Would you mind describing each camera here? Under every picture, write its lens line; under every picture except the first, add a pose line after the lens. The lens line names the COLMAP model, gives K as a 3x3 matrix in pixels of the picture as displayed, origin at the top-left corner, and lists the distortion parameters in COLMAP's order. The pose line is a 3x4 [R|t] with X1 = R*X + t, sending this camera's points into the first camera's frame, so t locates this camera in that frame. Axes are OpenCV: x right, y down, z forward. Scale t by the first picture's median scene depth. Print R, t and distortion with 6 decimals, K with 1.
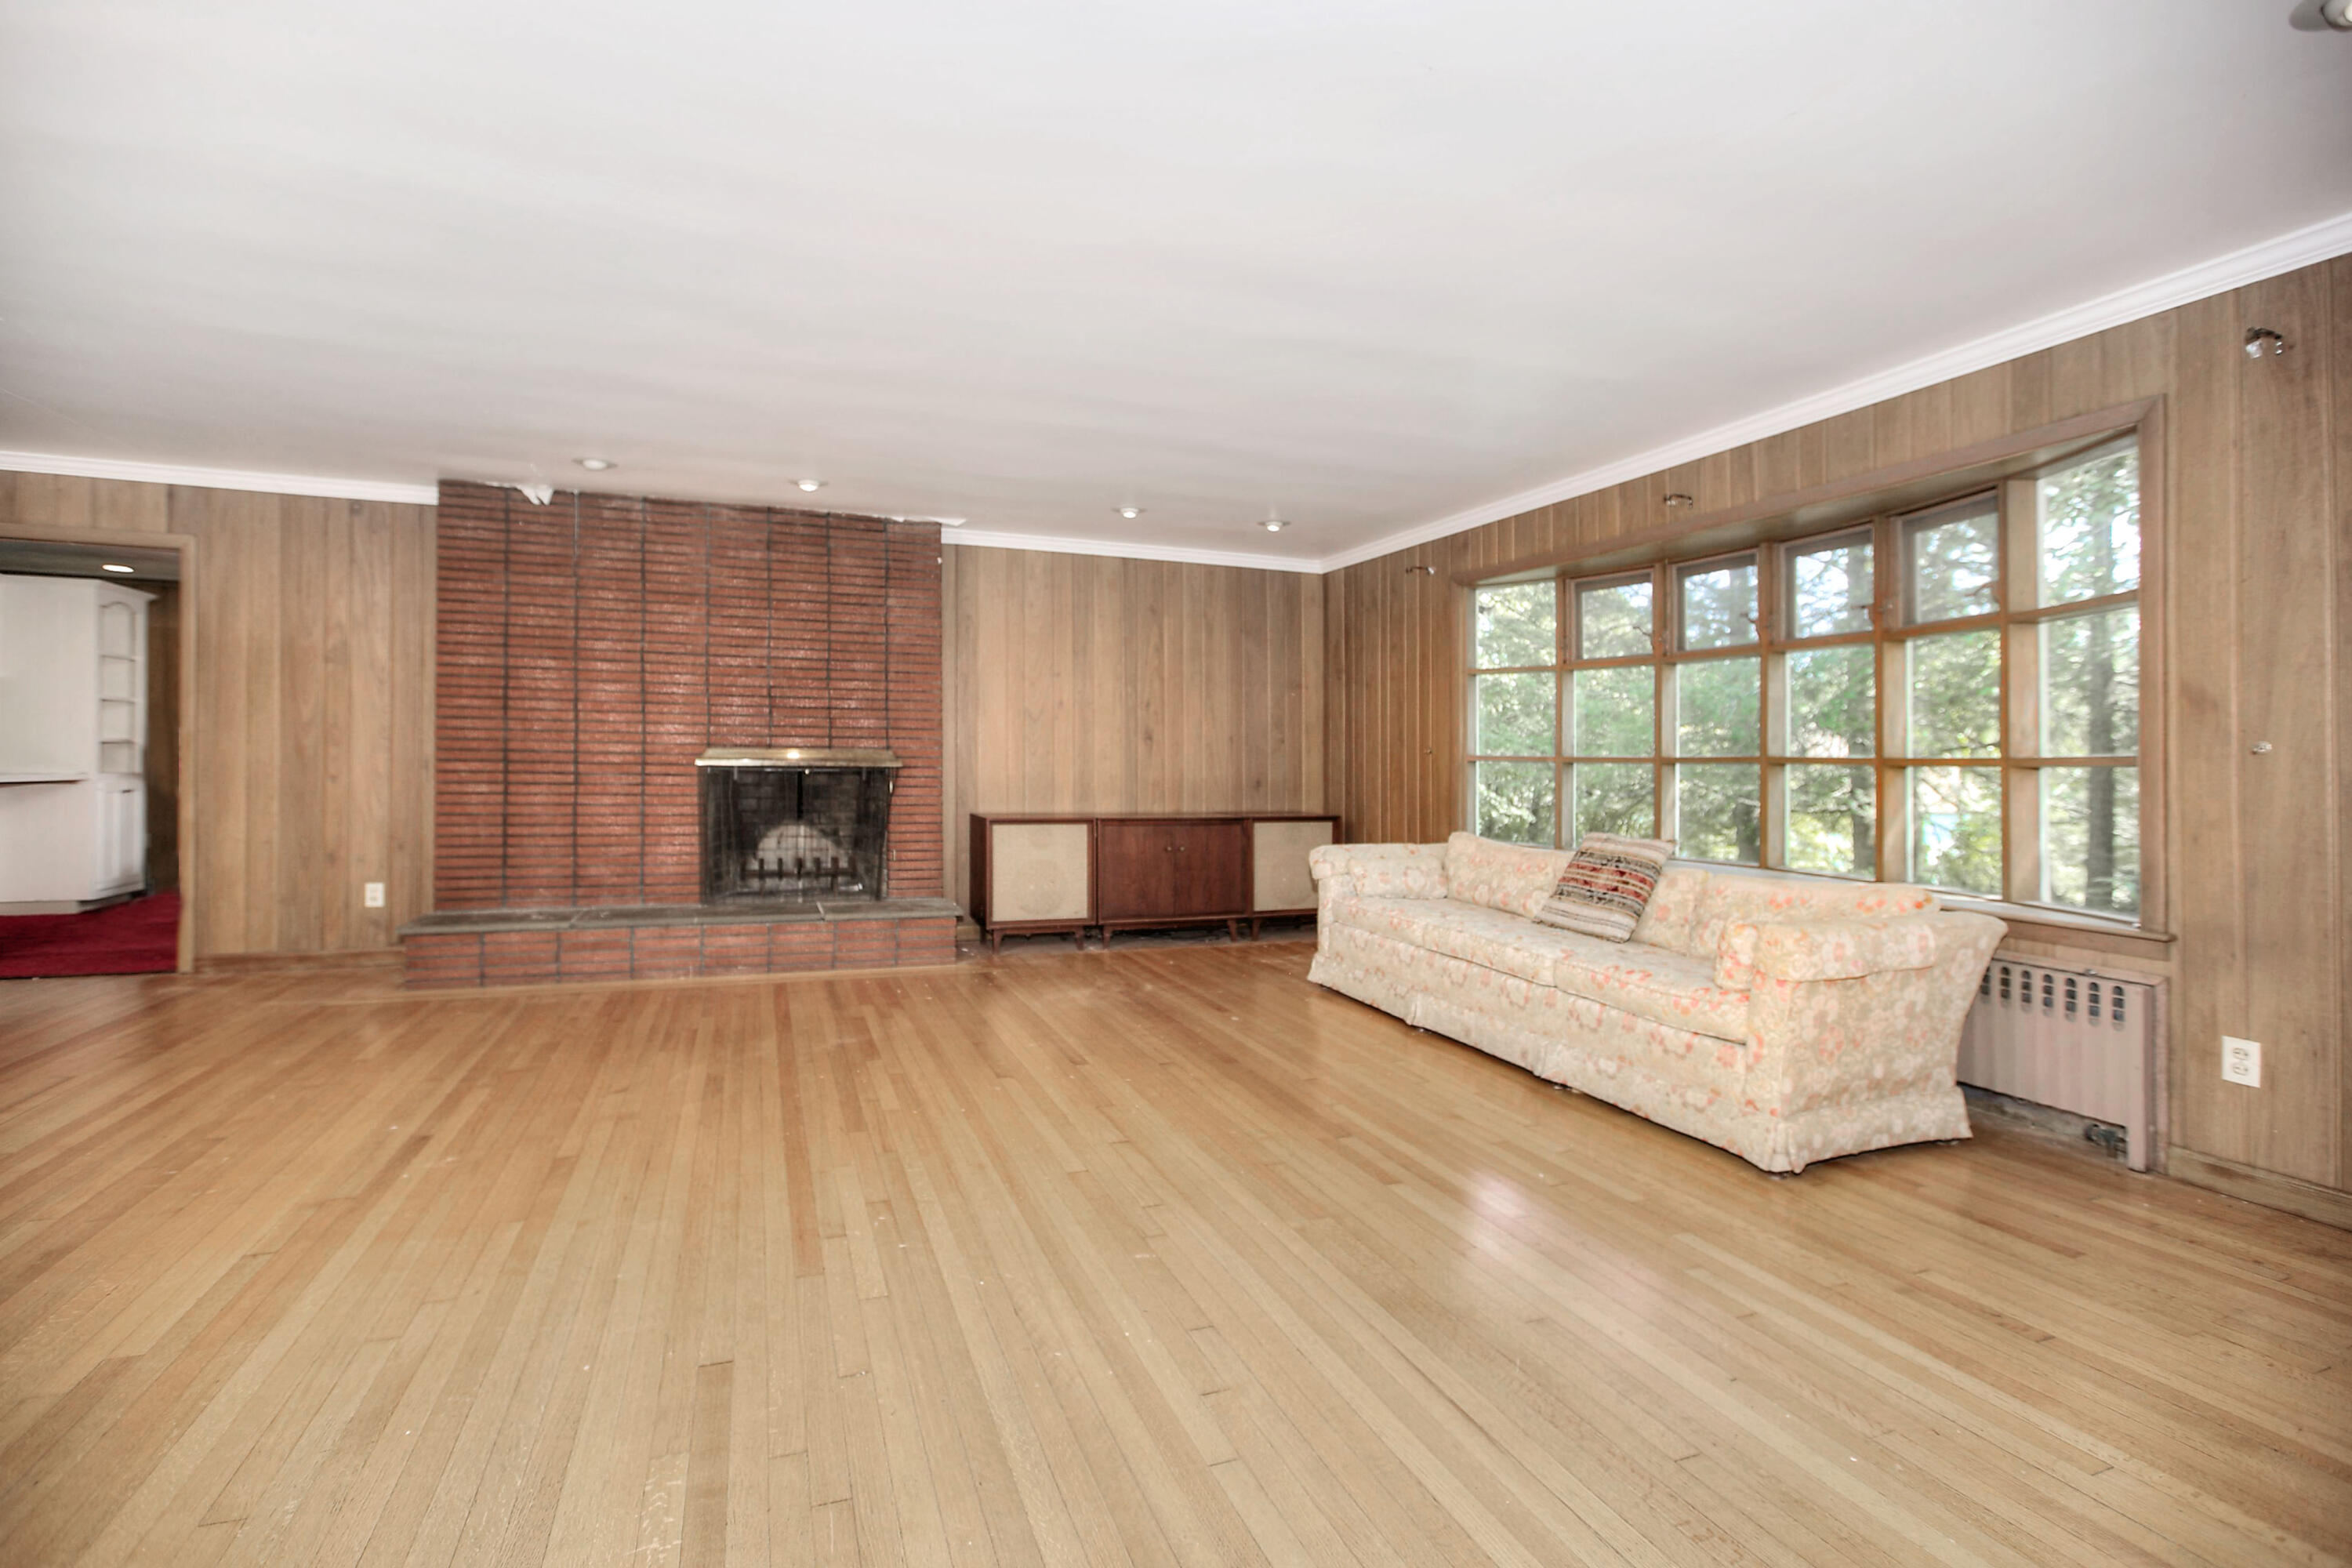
lens RADIAL K [[1067.0, 0, 1184.4], [0, 1067.0, 756.3], [0, 0, 1]] dist [-0.015243, 0.000449]
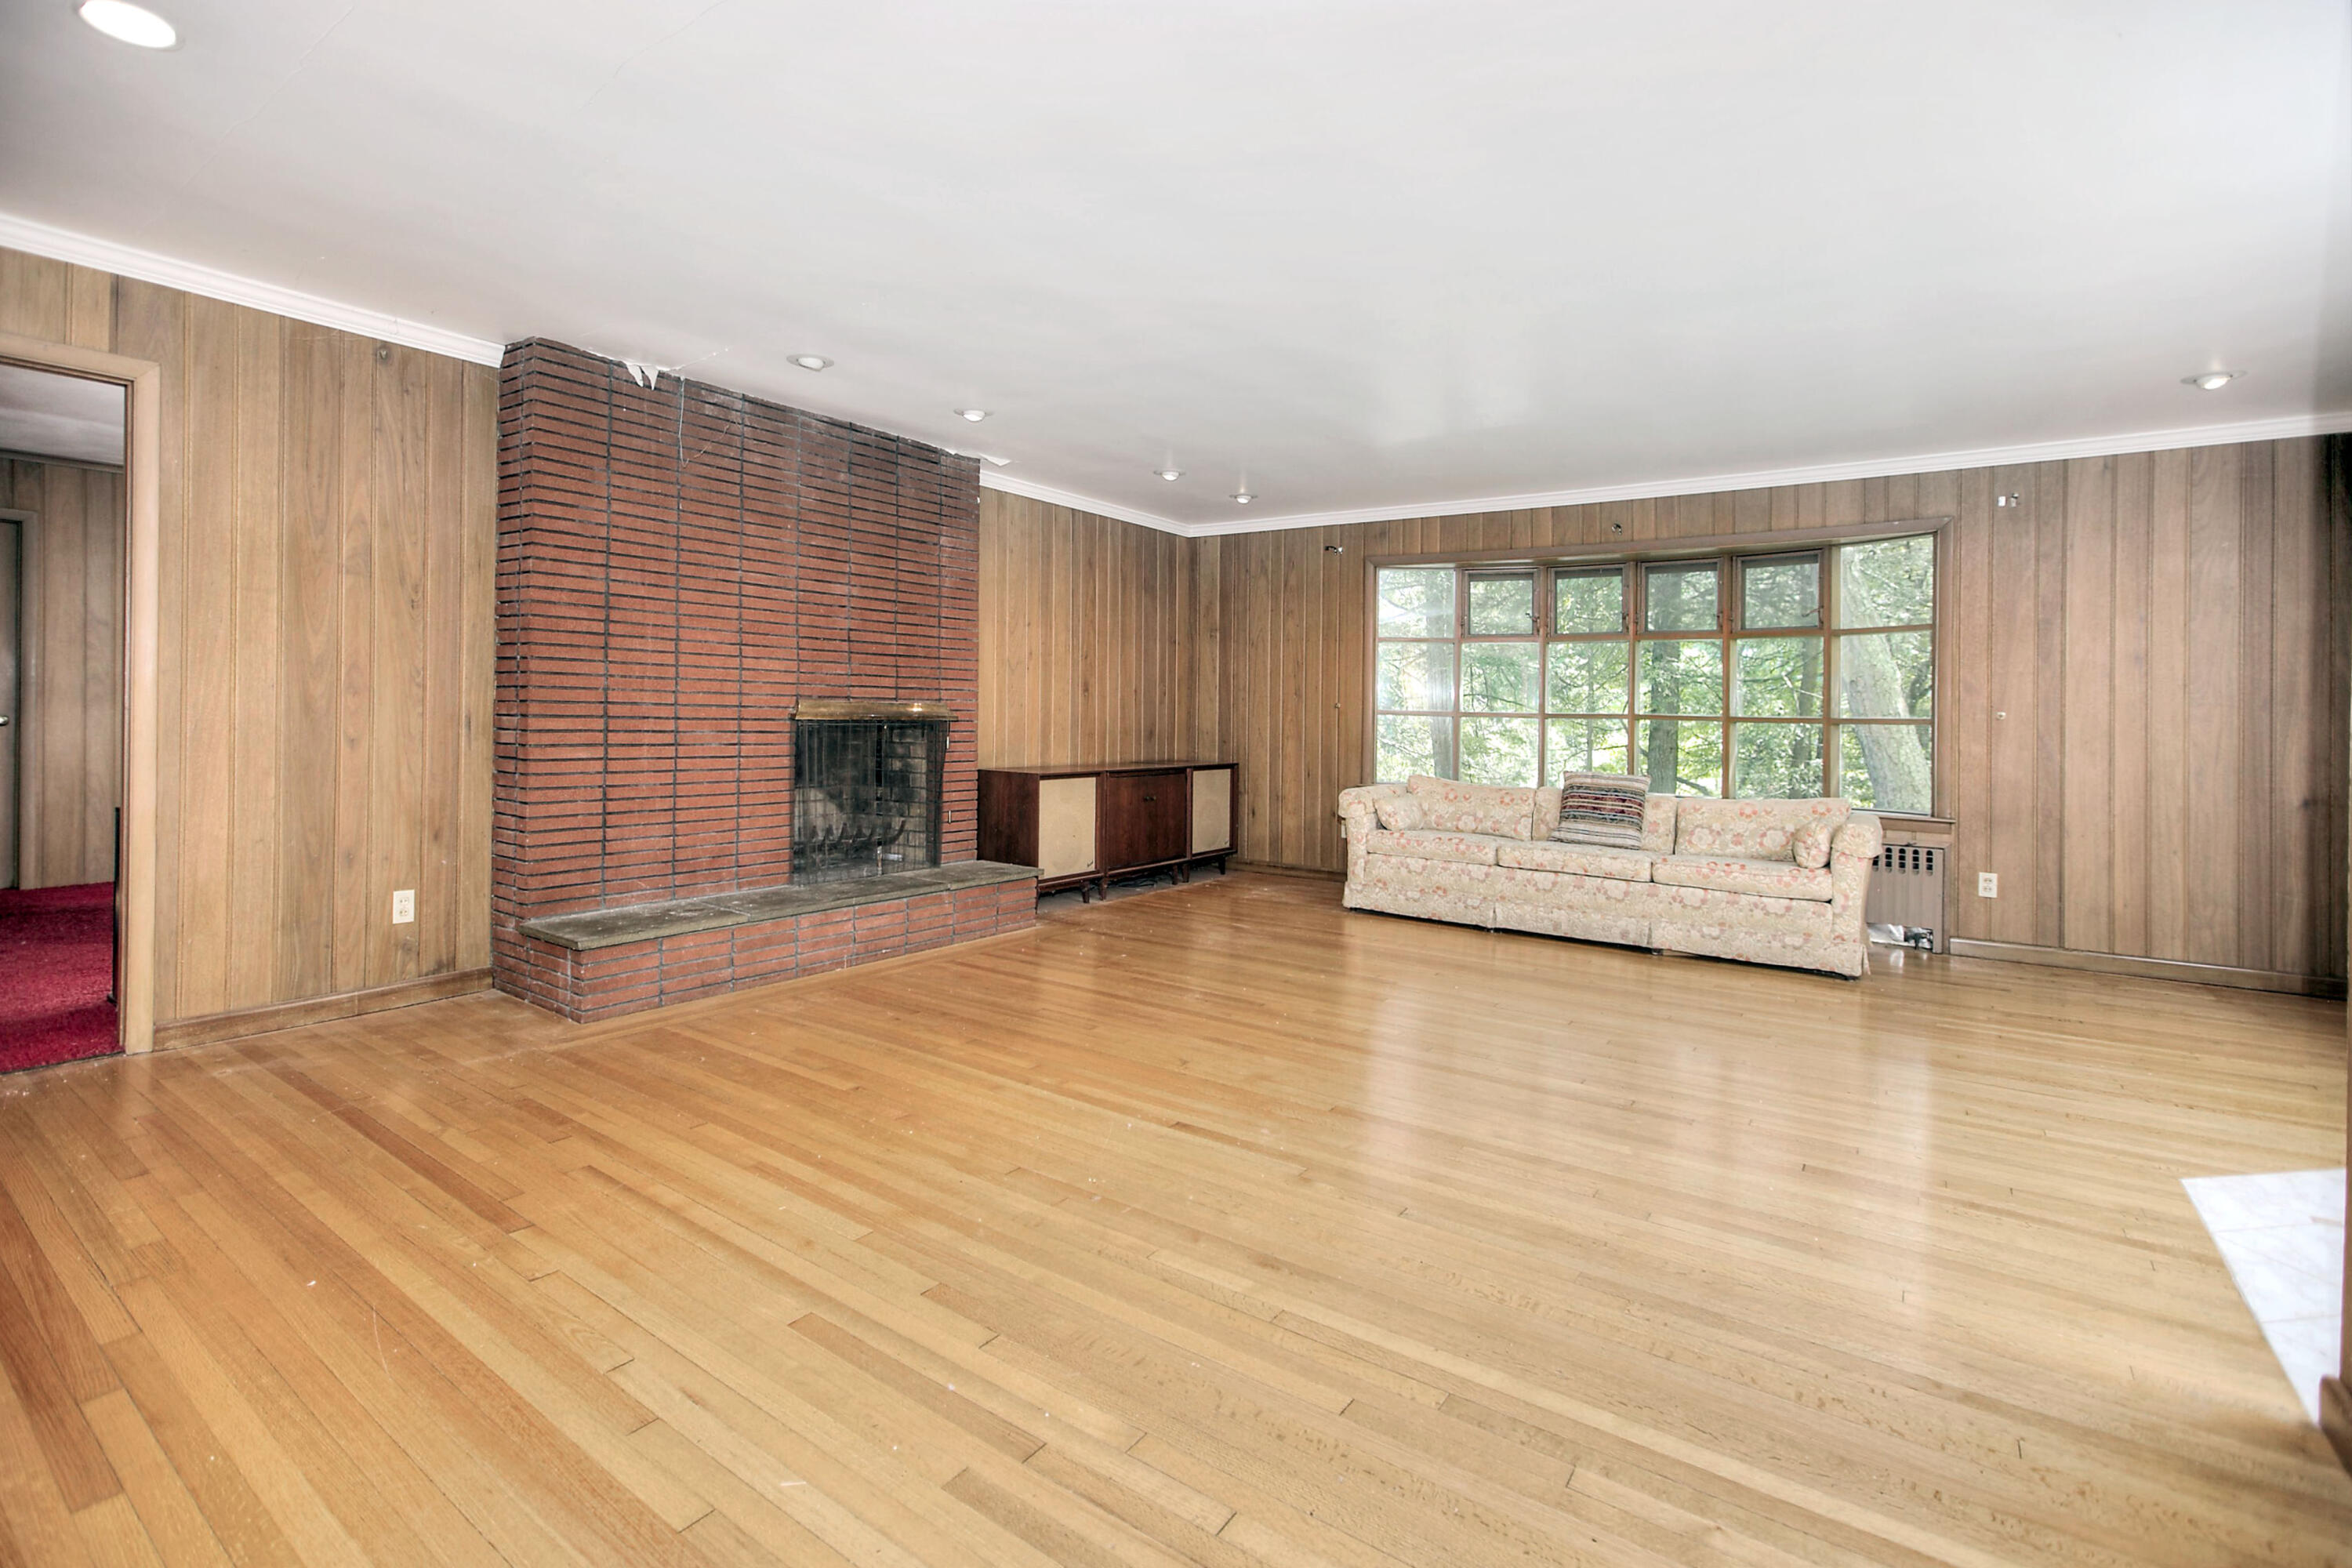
lens RADIAL K [[1128.8, 0, 1185.4], [0, 1128.8, 701.9], [0, 0, 1]] dist [-0.012539, 0.000298]
pose [[0.830637, 0.007420, 0.556765, -0.727757], [-0.010153, 0.999947, 0.001822, -0.011618], [-0.556722, -0.007166, 0.830668, 0.087463]]
